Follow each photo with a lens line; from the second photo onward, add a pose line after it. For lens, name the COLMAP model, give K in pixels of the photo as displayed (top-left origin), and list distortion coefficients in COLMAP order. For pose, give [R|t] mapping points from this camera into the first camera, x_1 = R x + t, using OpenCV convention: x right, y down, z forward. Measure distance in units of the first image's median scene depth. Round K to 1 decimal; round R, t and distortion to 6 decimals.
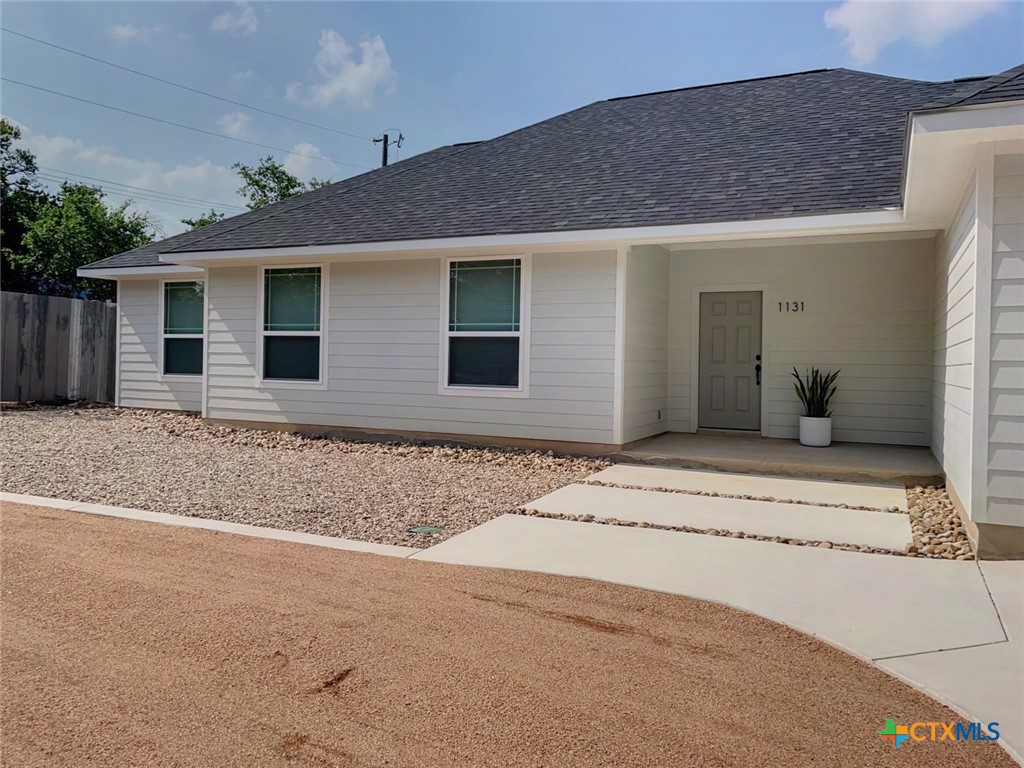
lens RADIAL K [[776.9, 0, 514.6], [0, 776.9, 362.6], [0, 0, 1]] dist [0.079438, -0.107296]
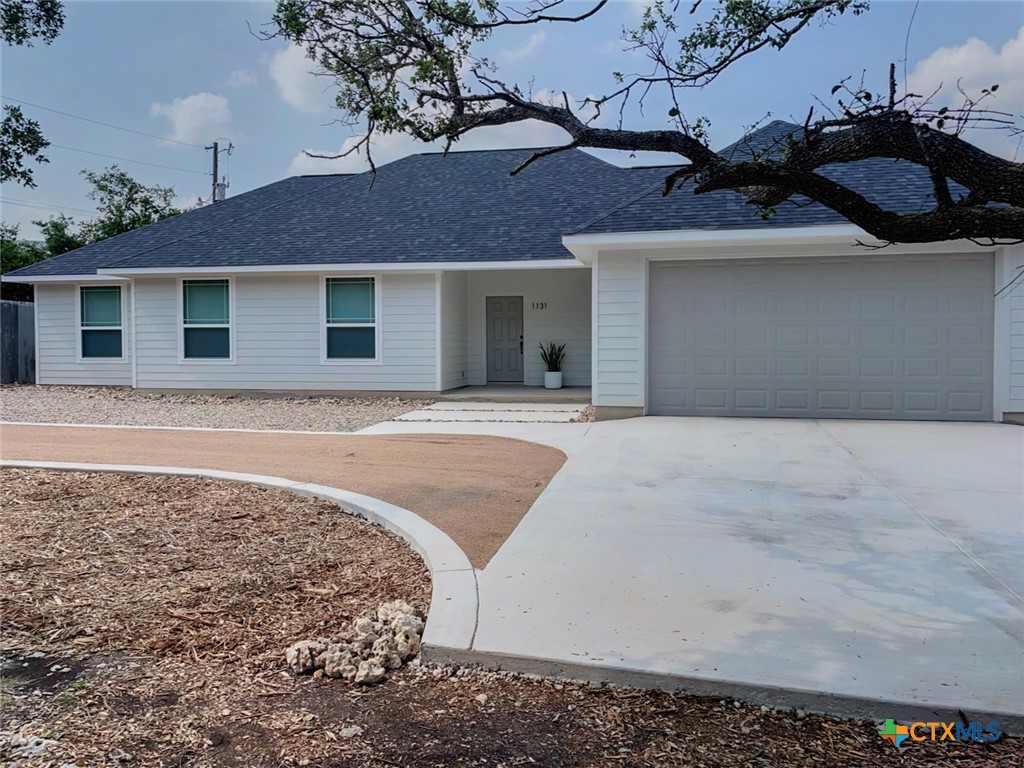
lens RADIAL K [[776.9, 0, 512.4], [0, 776.9, 384.7], [0, 0, 1]] dist [0.079438, -0.107296]
pose [[0.969249, -0.033263, 0.243824, -0.102838], [0.020246, 0.998242, 0.055703, 0.002131], [-0.245249, -0.049054, 0.968218, -0.556497]]
